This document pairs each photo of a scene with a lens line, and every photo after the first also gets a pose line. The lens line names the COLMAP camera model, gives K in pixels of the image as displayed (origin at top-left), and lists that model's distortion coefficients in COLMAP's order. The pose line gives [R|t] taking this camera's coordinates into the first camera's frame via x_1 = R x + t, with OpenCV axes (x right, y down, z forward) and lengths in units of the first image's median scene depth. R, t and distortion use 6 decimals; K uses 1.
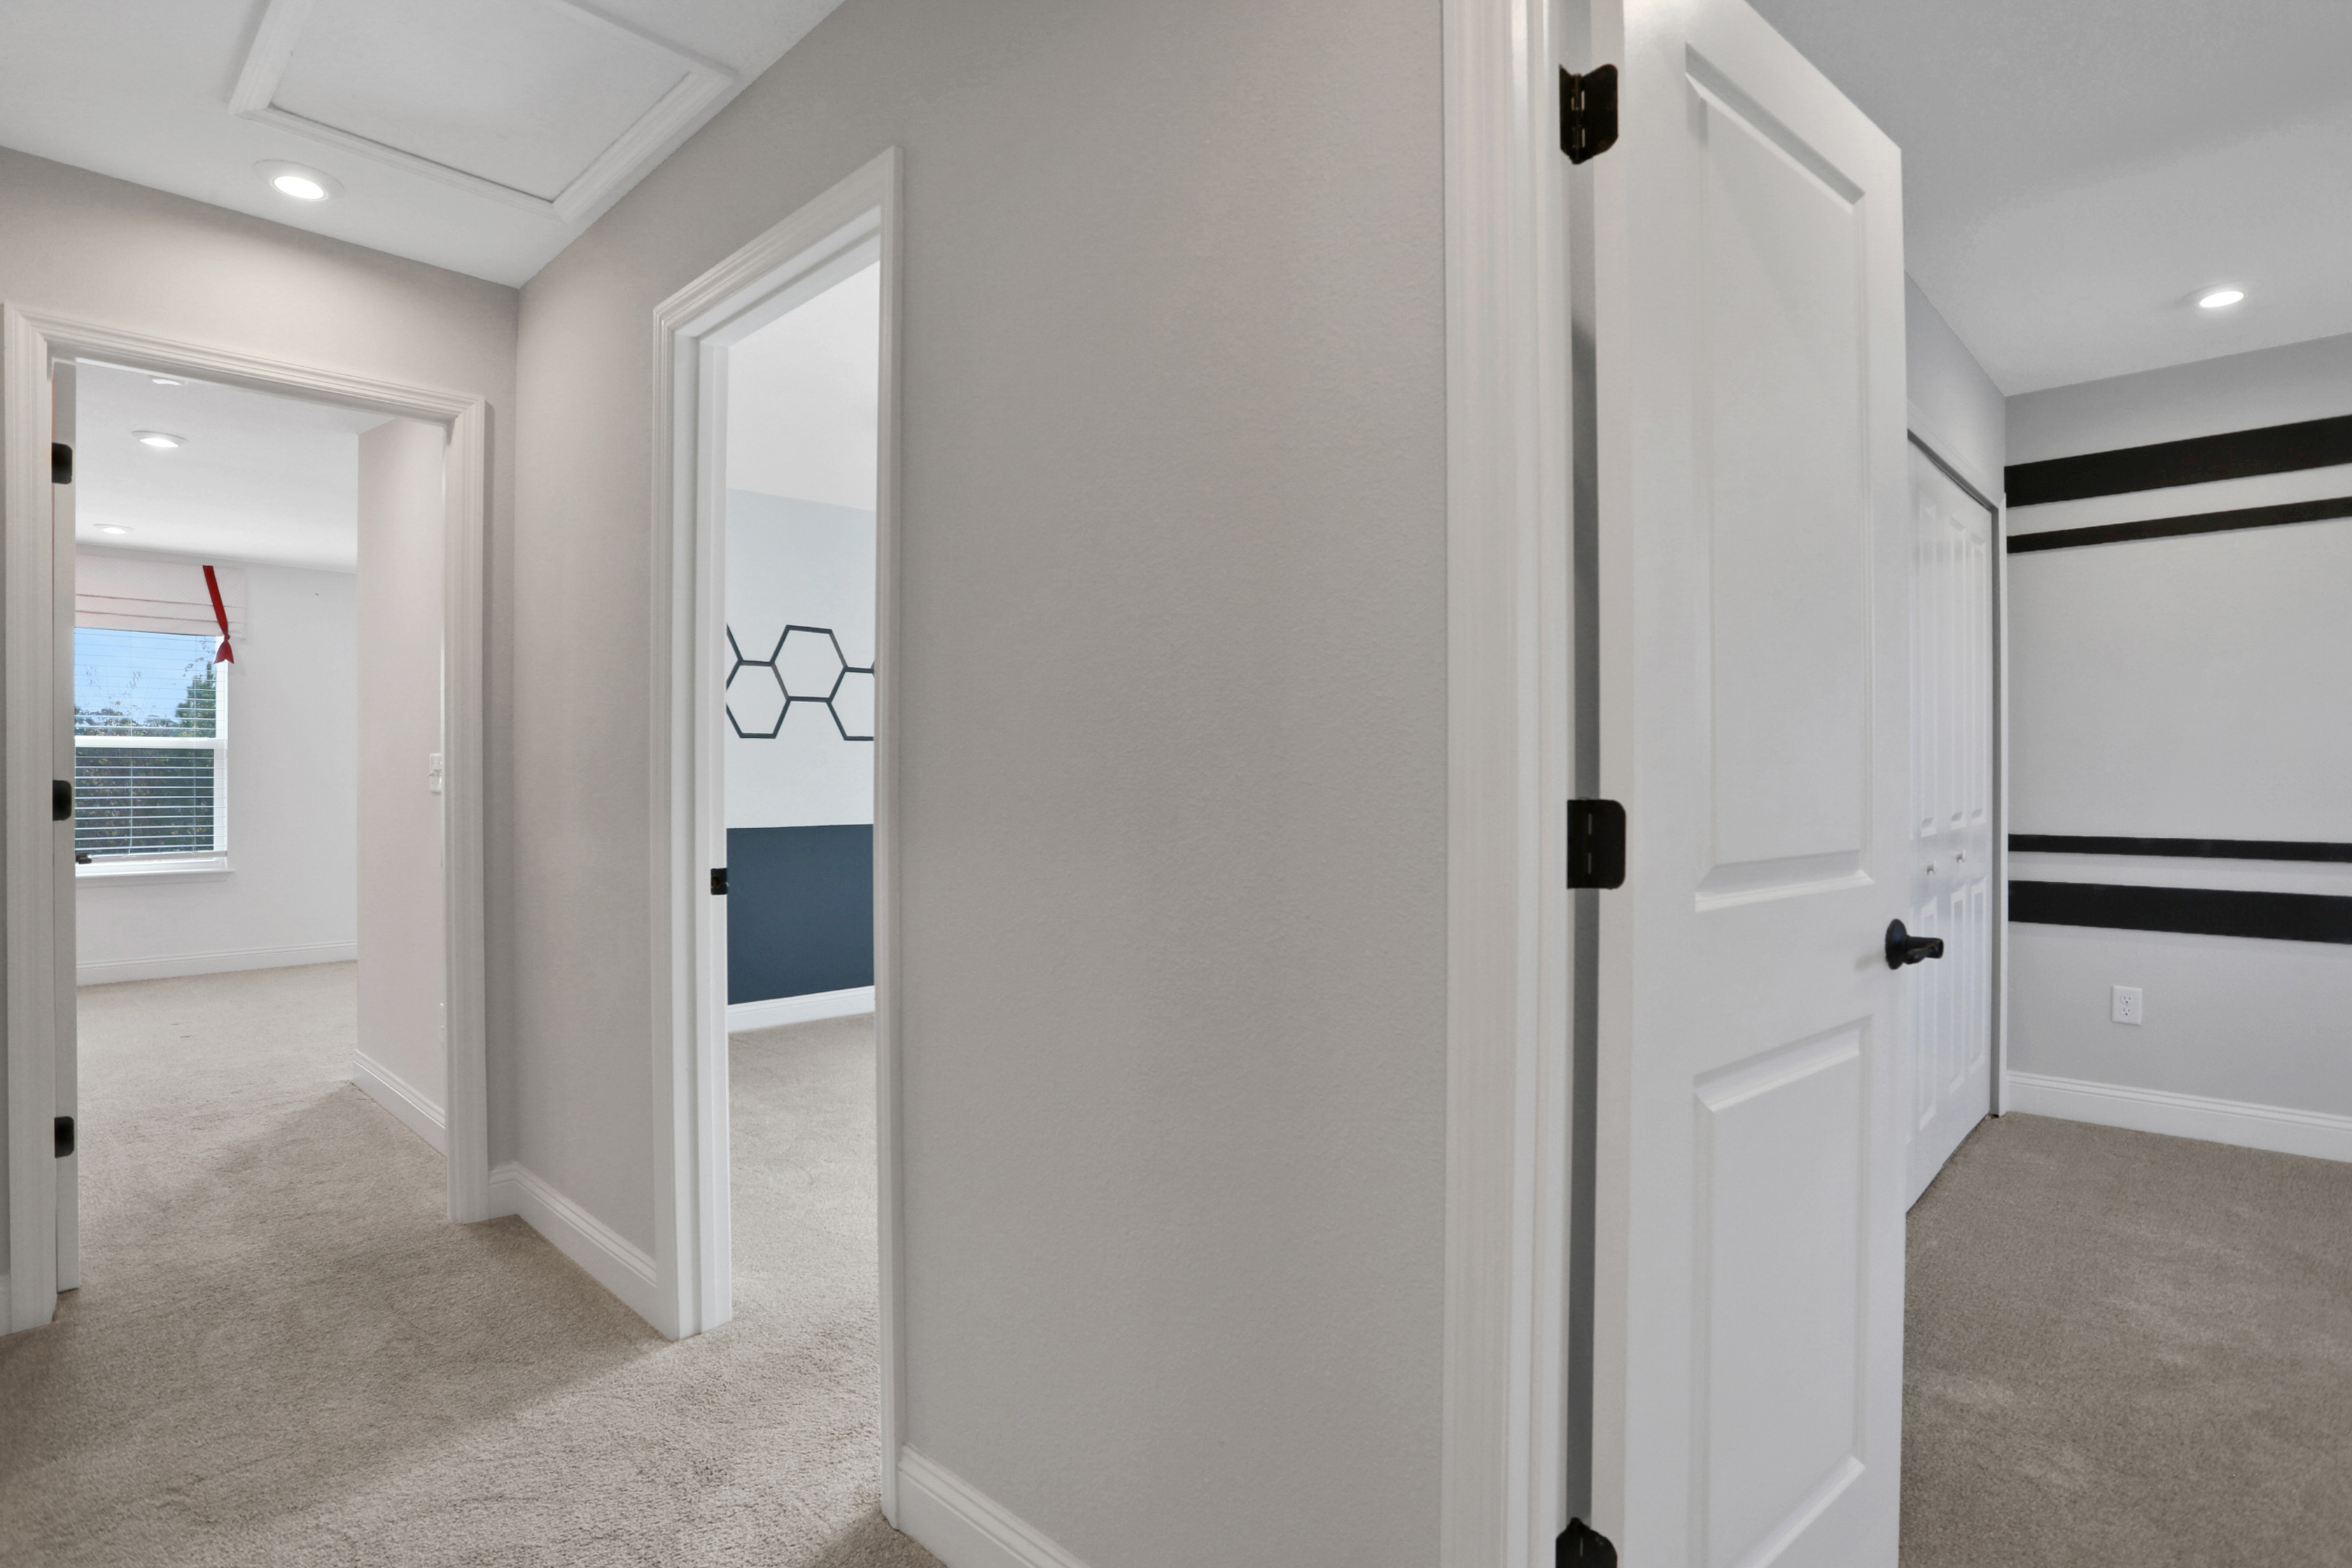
lens RADIAL K [[1166.2, 0, 1177.0], [0, 1166.2, 779.4], [0, 0, 1]] dist [-0.069722, 0.029666]
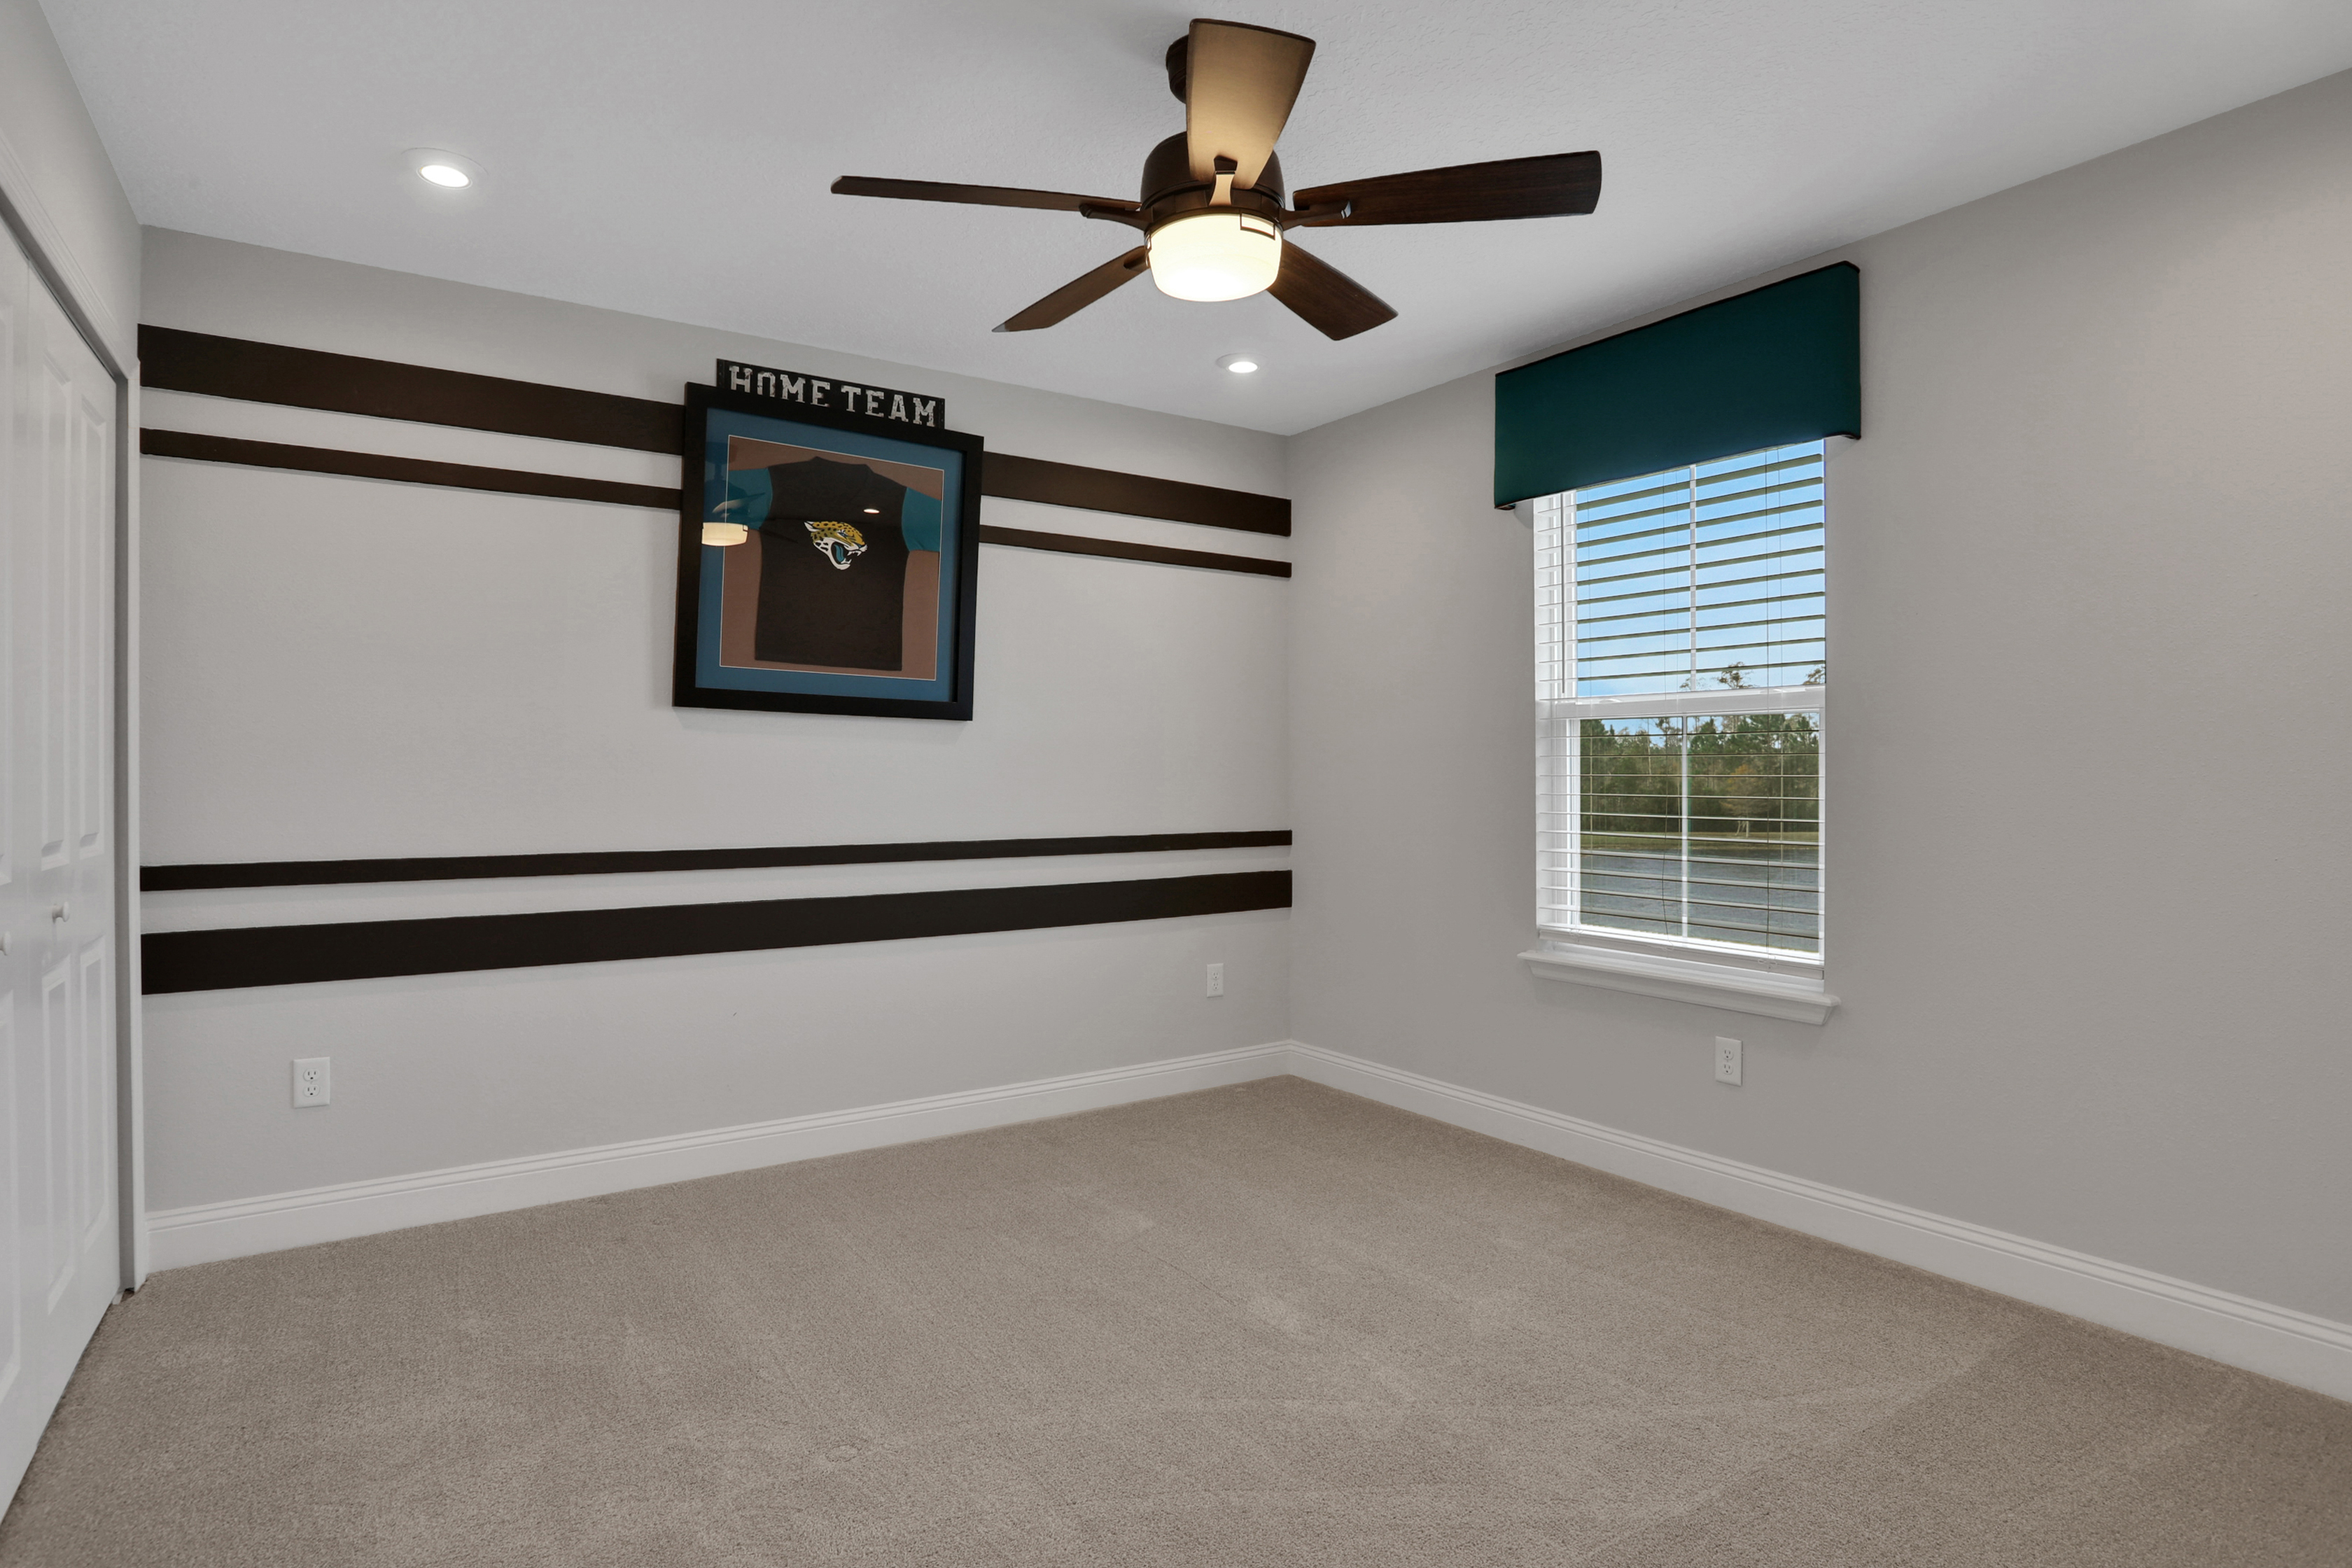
lens RADIAL K [[1193.7, 0, 1149.4], [0, 1193.7, 774.5], [0, 0, 1]] dist [-0.049983, 0.018438]
pose [[0.211755, 0.005090, 0.977309, 0.191791], [0.011939, 0.999898, -0.007794, 0.005773], [-0.977250, 0.013318, 0.211673, 0.275290]]
